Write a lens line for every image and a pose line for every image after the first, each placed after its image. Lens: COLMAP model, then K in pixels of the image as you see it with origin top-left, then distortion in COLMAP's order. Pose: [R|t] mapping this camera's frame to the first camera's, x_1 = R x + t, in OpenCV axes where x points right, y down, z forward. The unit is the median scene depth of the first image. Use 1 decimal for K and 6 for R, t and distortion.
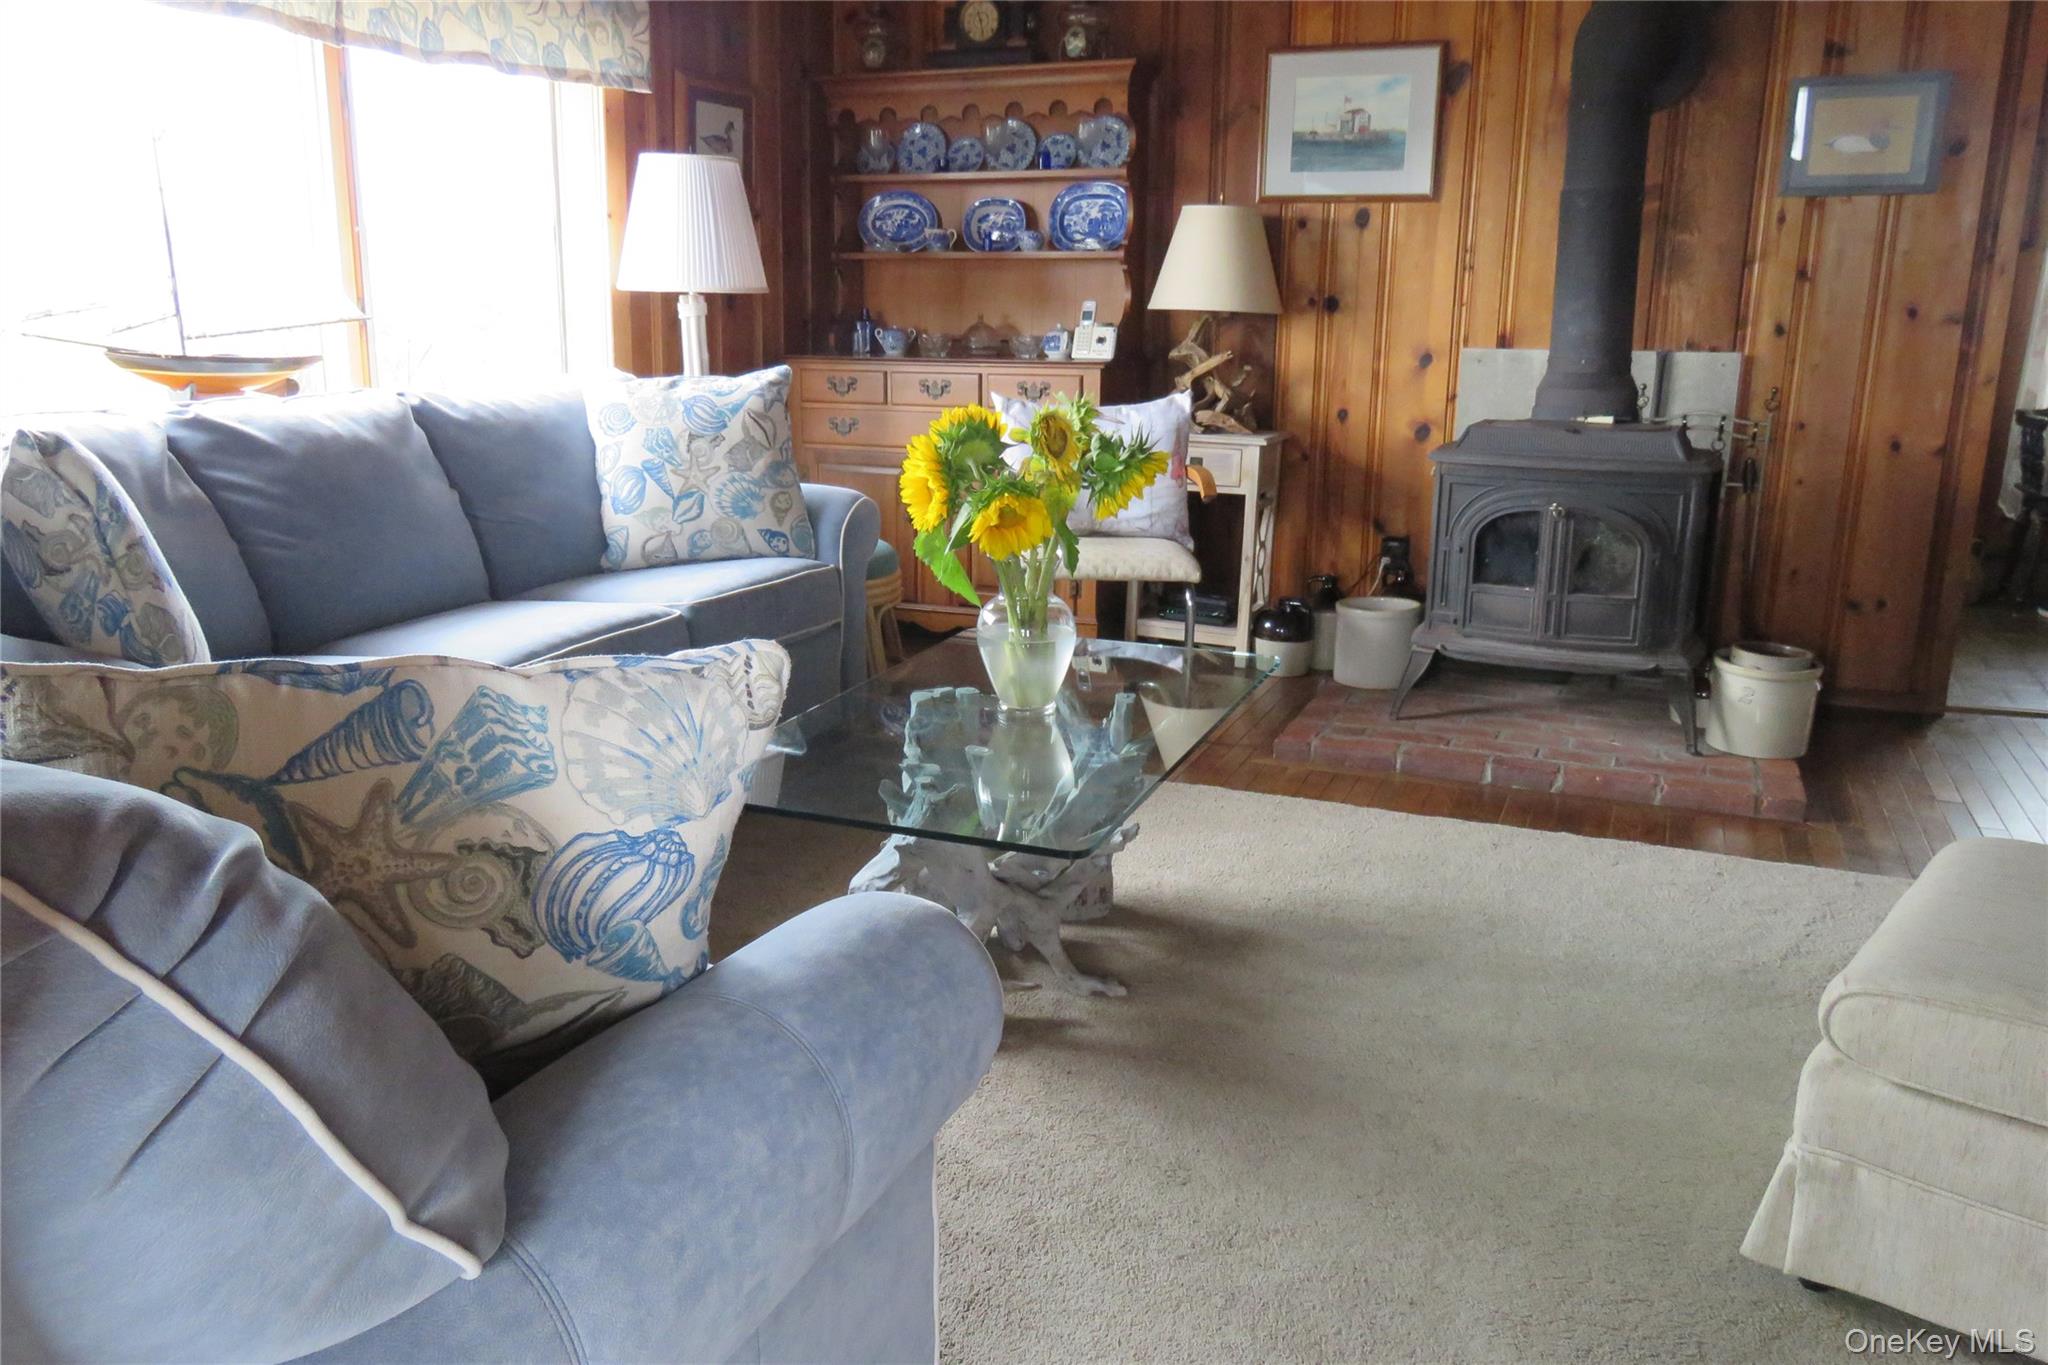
lens RADIAL K [[1532.8, 0, 1024.0], [0, 1532.8, 682.5], [0, 0, 1]] dist [0.003437, -0.010760]
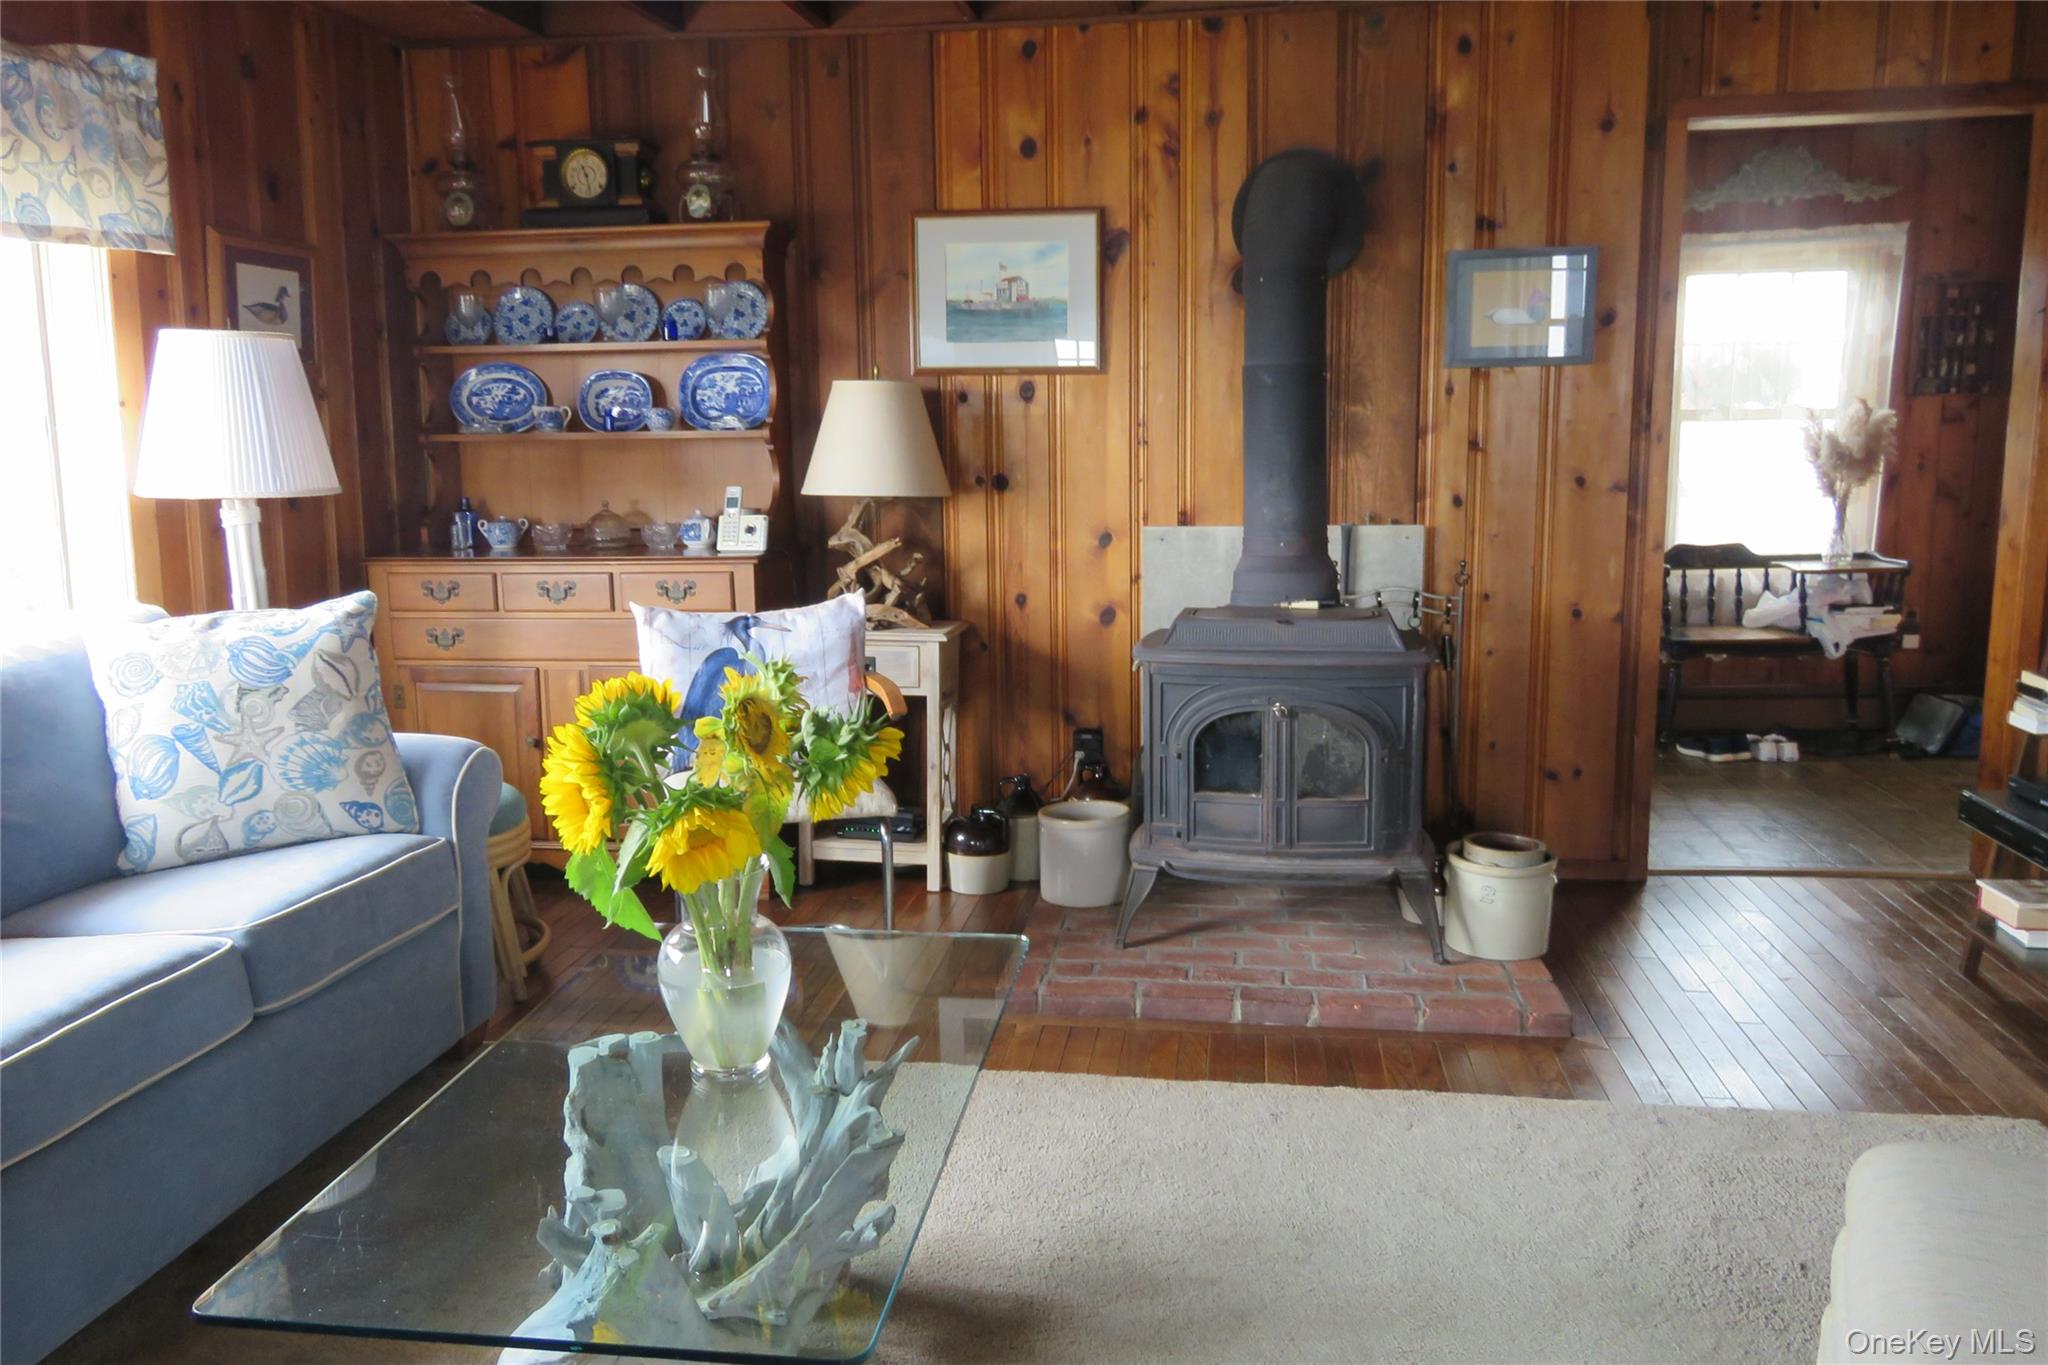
lens RADIAL K [[1525.3, 0, 1024.0], [0, 1525.3, 682.5], [0, 0, 1]] dist [0.004363, -0.008289]
pose [[0.967772, -0.060089, 0.244556, -0.019453], [0.080720, 0.993894, -0.075226, -0.064414], [-0.238542, 0.092543, 0.966713, 0.137065]]
